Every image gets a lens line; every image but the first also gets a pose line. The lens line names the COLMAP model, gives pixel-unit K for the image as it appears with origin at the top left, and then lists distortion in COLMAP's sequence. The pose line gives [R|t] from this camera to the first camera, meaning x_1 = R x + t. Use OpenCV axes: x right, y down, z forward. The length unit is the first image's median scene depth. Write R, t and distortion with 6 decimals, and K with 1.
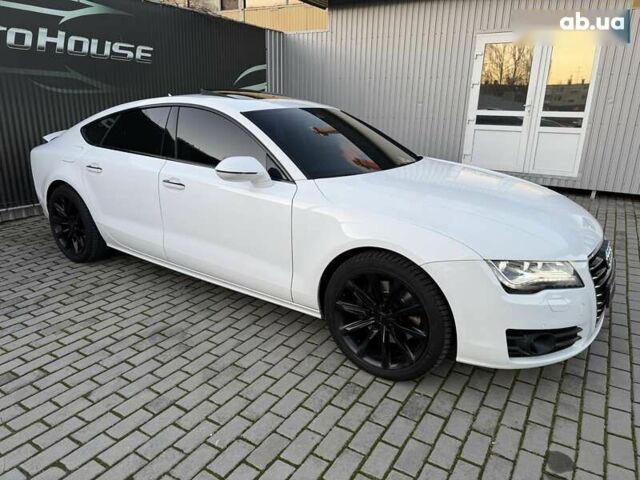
lens RADIAL K [[453.6, 0, 314.0], [0, 453.6, 241.6], [0, 0, 1]] dist [0.015408, -0.014276]
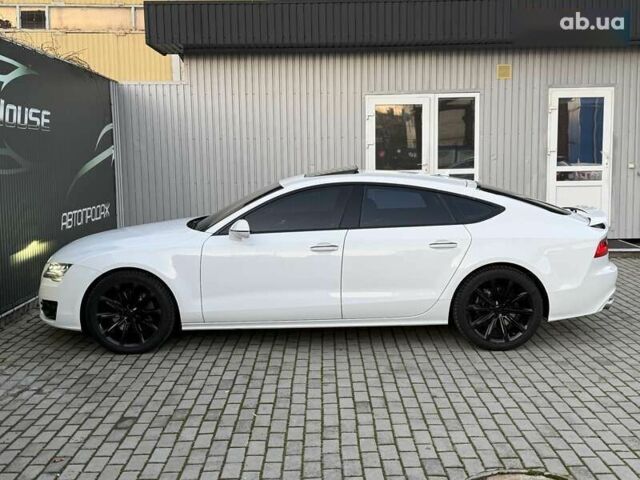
lens RADIAL K [[771.4, 0, 310.4], [0, 771.4, 243.2], [0, 0, 1]] dist [0.089943, 0.000000]
pose [[0.850175, -0.092786, 0.518260, -0.827944], [0.182926, 0.975083, -0.125505, 0.048851], [-0.493702, 0.201505, 0.845964, -0.361315]]
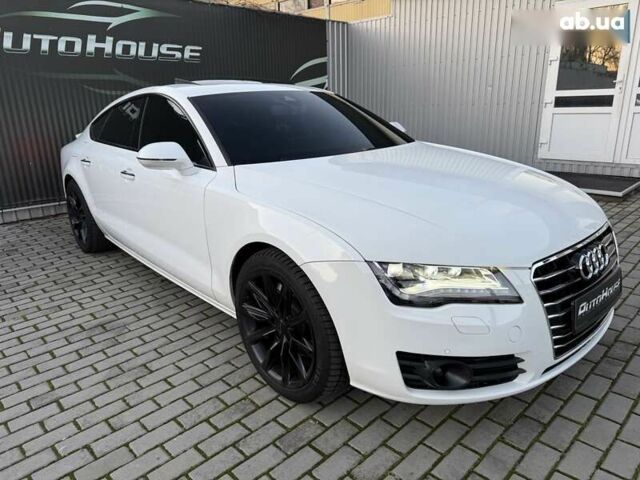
lens RADIAL K [[453.6, 0, 314.3], [0, 453.6, 239.8], [0, 0, 1]] dist [0.015408, -0.014276]
pose [[0.969844, 0.023278, -0.242614, 0.181814], [-0.023798, 0.999716, 0.000789, 0.001906], [0.242564, 0.005009, 0.970123, 0.083125]]
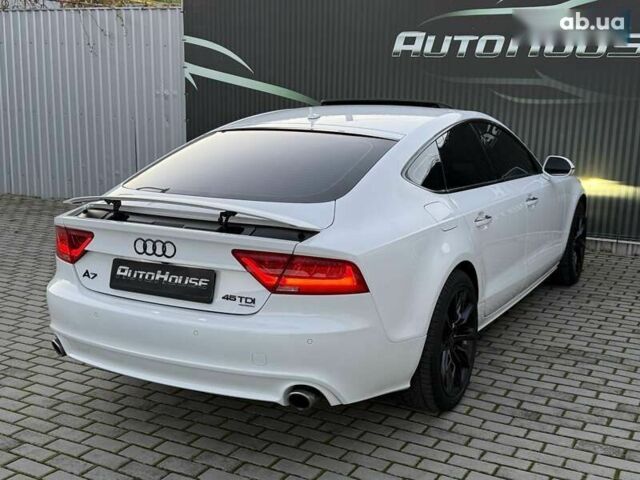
lens RADIAL K [[771.4, 0, 323.9], [0, 771.4, 245.6], [0, 0, 1]] dist [0.089943, 0.000000]
pose [[0.074124, 0.177828, -0.981266, 0.866745], [-0.311869, 0.938752, 0.146566, -0.183105], [0.947229, 0.295162, 0.125043, 0.568509]]
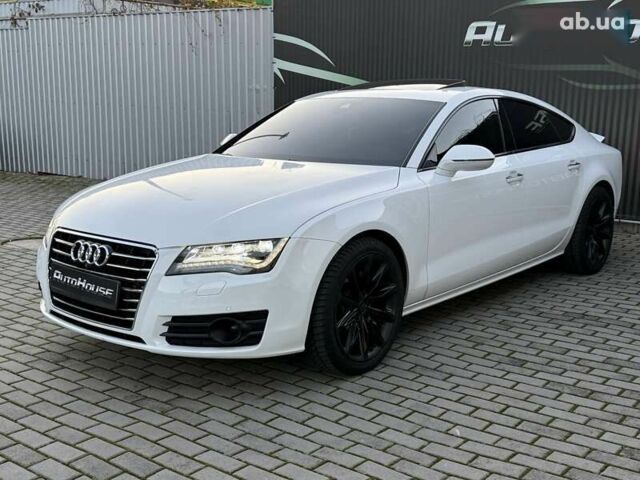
lens RADIAL K [[771.4, 0, 322.9], [0, 771.4, 247.9], [0, 0, 1]] dist [0.089943, 0.000000]
pose [[-0.090875, 0.173458, -0.980640, 0.958795], [-0.305971, 0.932222, 0.193247, -0.187047], [0.947694, 0.317608, -0.031643, 0.687386]]
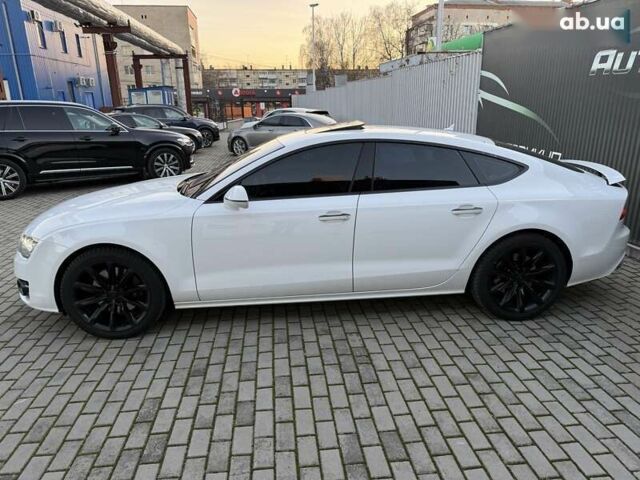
lens RADIAL K [[453.6, 0, 322.8], [0, 453.6, 243.4], [0, 0, 1]] dist [0.015408, -0.014276]
pose [[-0.774260, 0.175283, -0.608110, 0.404603], [-0.190575, 0.851703, 0.488142, -0.413831], [0.603492, 0.493840, -0.626035, 1.226700]]
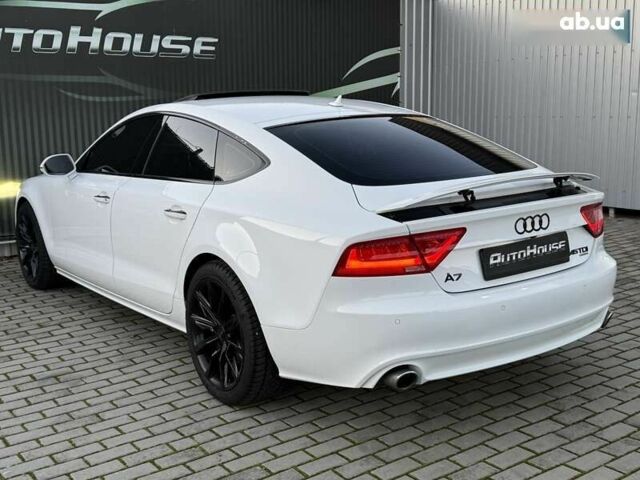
lens RADIAL K [[771.4, 0, 315.1], [0, 771.4, 239.7], [0, 0, 1]] dist [0.089943, 0.000000]
pose [[0.927125, 0.027812, -0.373718, 0.344328], [-0.072288, 0.991786, -0.105525, 0.035364], [0.367713, 0.124850, 0.921520, -0.103809]]
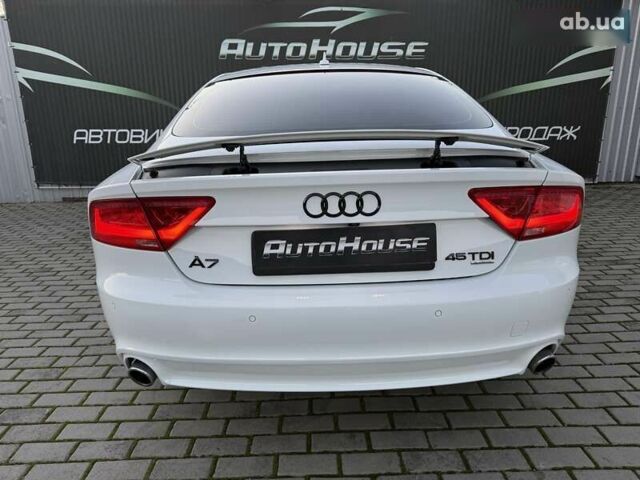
lens RADIAL K [[453.6, 0, 319.1], [0, 453.6, 243.5], [0, 0, 1]] dist [0.015408, -0.014276]
pose [[0.550118, 0.195507, -0.811879, 0.461899], [-0.220342, 0.971738, 0.084702, -0.051428], [0.805494, 0.132294, 0.577649, 0.377818]]
